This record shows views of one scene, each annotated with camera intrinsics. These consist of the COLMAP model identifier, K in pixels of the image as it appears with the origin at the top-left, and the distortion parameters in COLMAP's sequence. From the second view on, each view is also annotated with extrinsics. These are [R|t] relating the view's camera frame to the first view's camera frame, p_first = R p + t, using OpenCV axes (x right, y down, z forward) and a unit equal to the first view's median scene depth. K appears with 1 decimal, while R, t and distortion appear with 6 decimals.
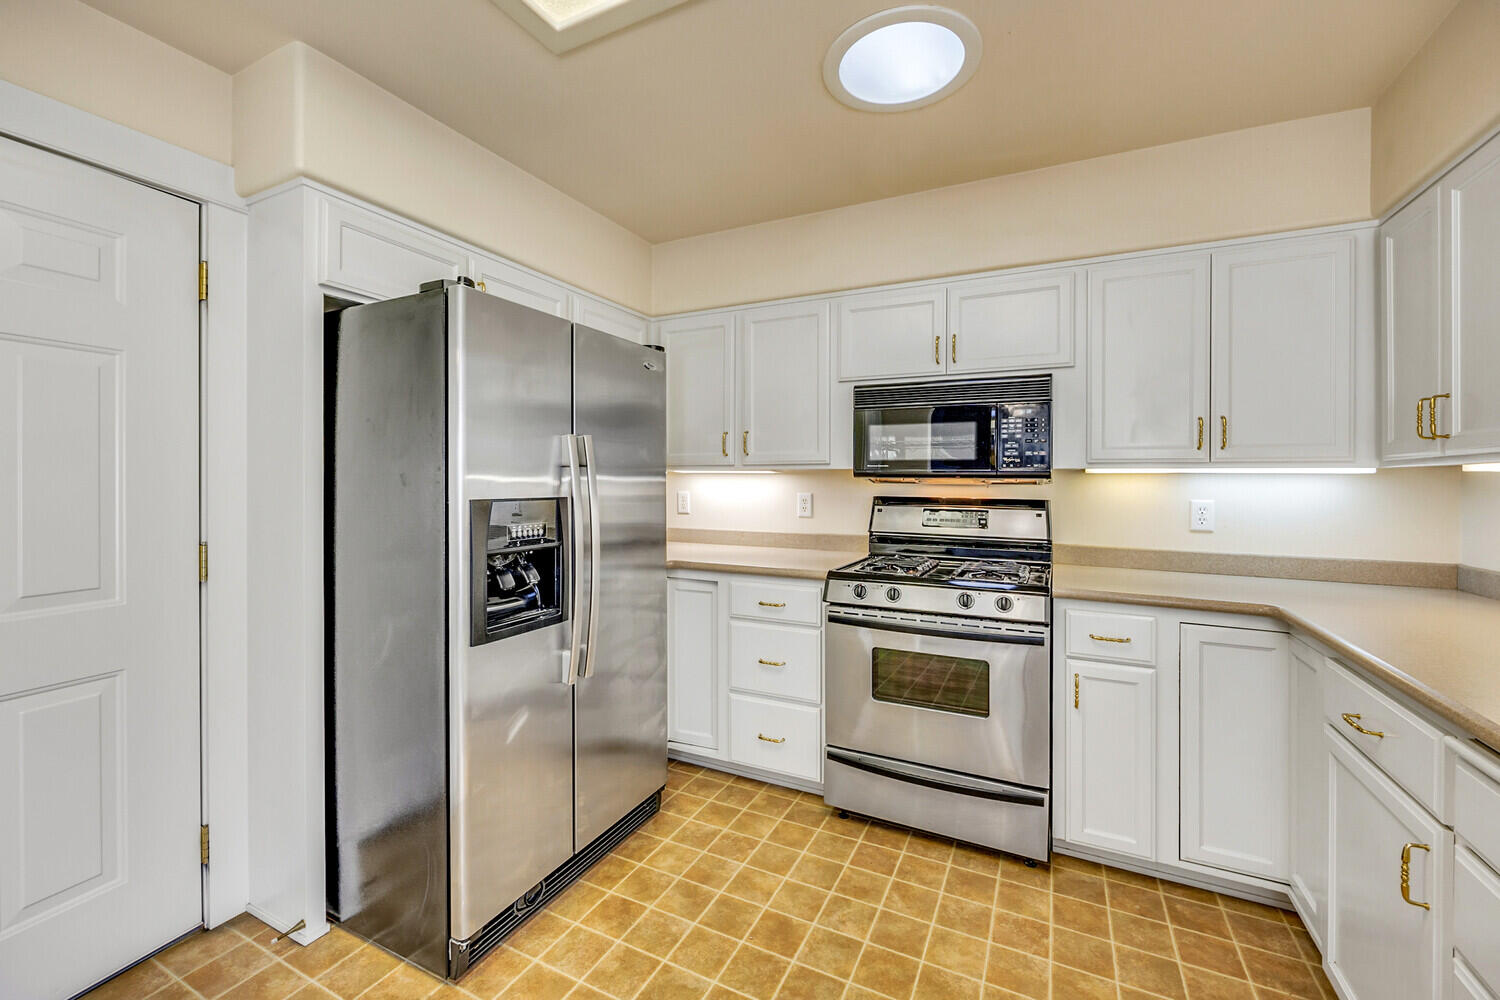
lens RADIAL K [[615.3, 0, 749.3], [0, 615.3, 479.9], [0, 0, 1]] dist [-0.002959, 0.000162]
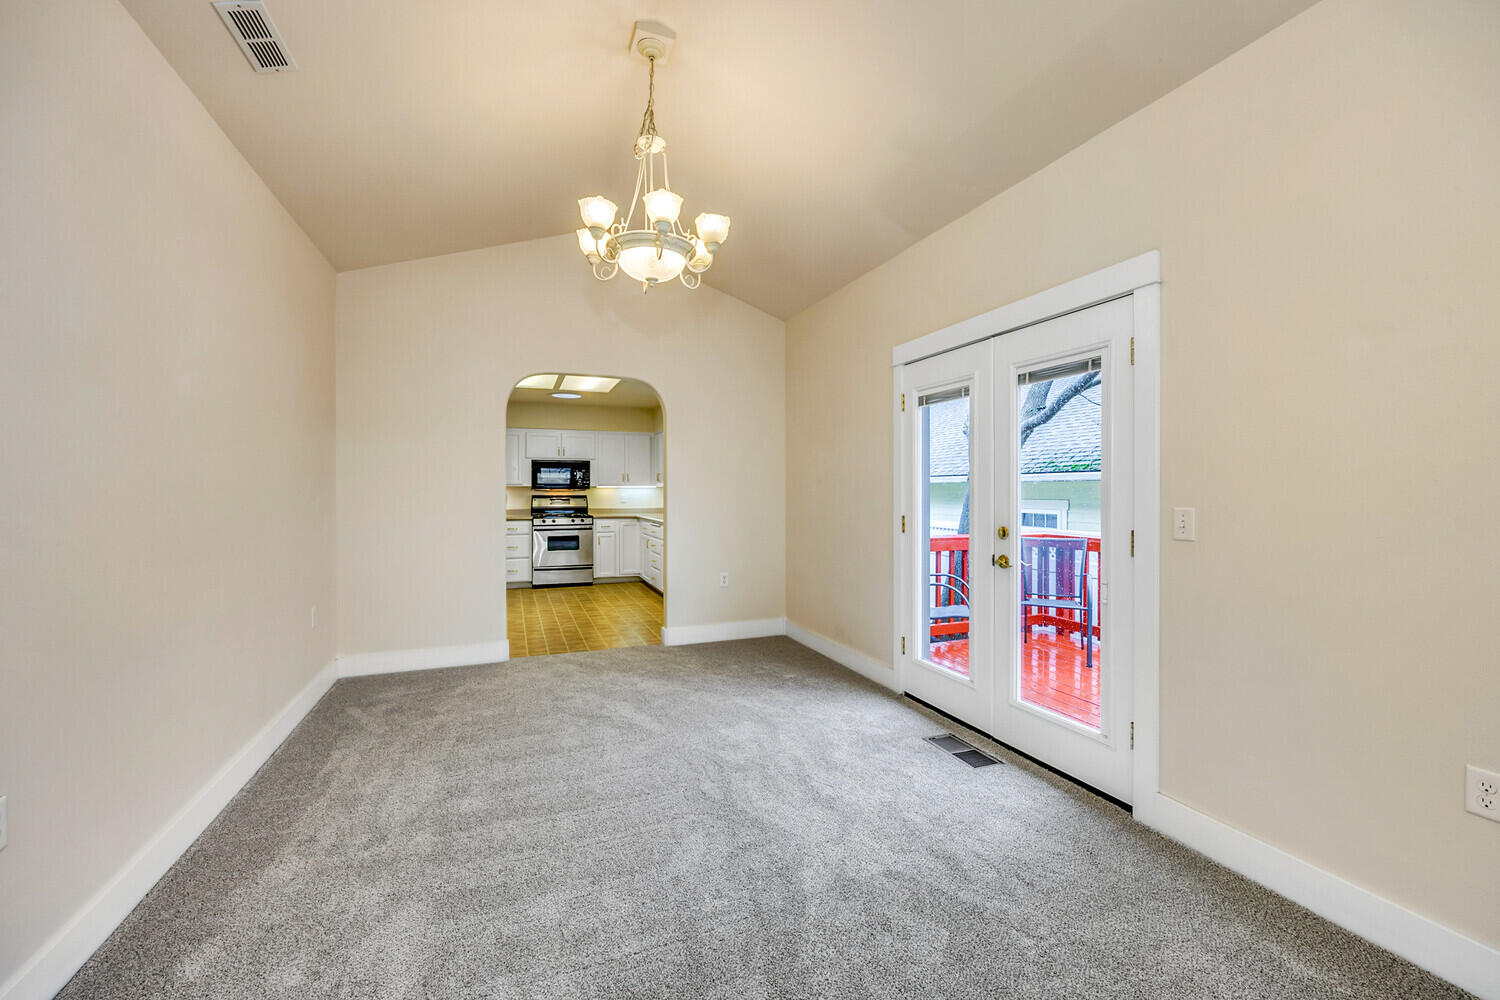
lens RADIAL K [[608.8, 0, 749.9], [0, 608.8, 493.3], [0, 0, 1]] dist [-0.002844, -0.000202]
pose [[0.670757, -0.010213, 0.741607, -1.585057], [0.007251, 0.999948, 0.007212, 0.003268], [-0.741642, 0.000540, 0.670796, -2.182161]]
